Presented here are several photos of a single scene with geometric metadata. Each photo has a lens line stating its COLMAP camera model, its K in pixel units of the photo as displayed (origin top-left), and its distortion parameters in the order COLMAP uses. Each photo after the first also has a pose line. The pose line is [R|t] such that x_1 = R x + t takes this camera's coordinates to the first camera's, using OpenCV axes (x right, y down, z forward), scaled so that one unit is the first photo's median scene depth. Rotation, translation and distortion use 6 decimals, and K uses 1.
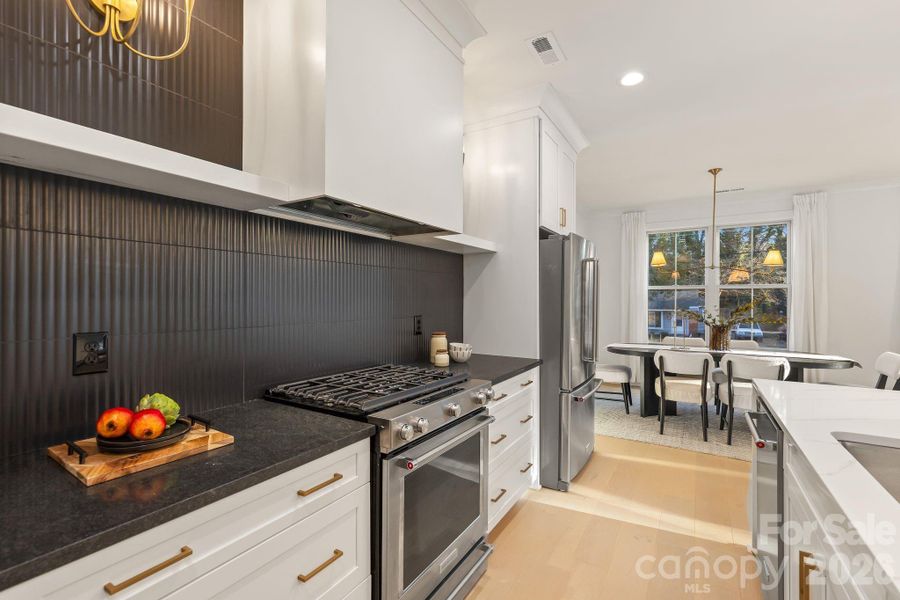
lens RADIAL K [[410.8, 0, 448.2], [0, 410.8, 296.7], [0, 0, 1]] dist [0.011411, -0.000291]
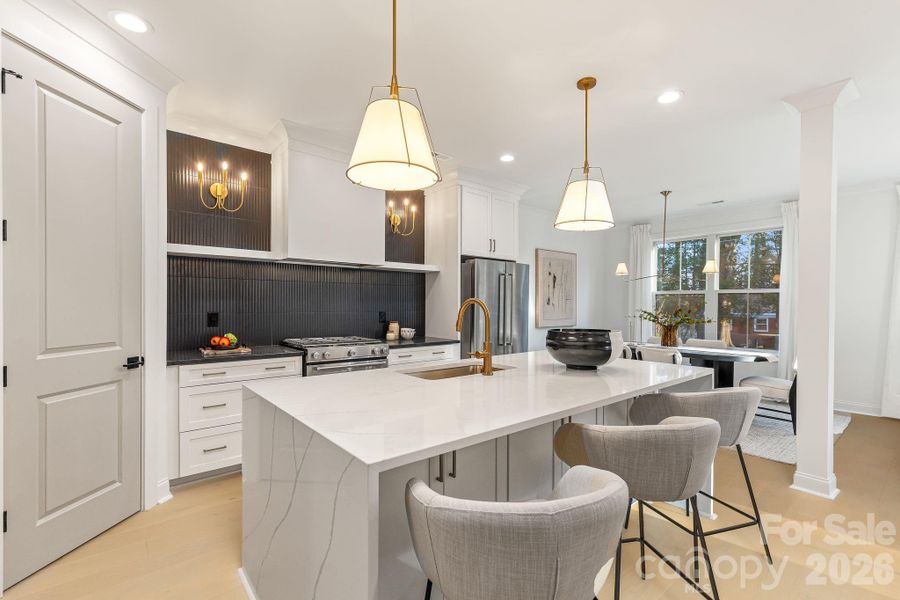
lens RADIAL K [[410.8, 0, 442.3], [0, 410.8, 306.7], [0, 0, 1]] dist [0.011411, -0.000291]
pose [[0.947098, 0.000905, -0.320944, 1.141297], [0.002187, 0.999955, 0.009275, 0.019337], [0.320938, -0.009487, 0.947053, -0.871205]]
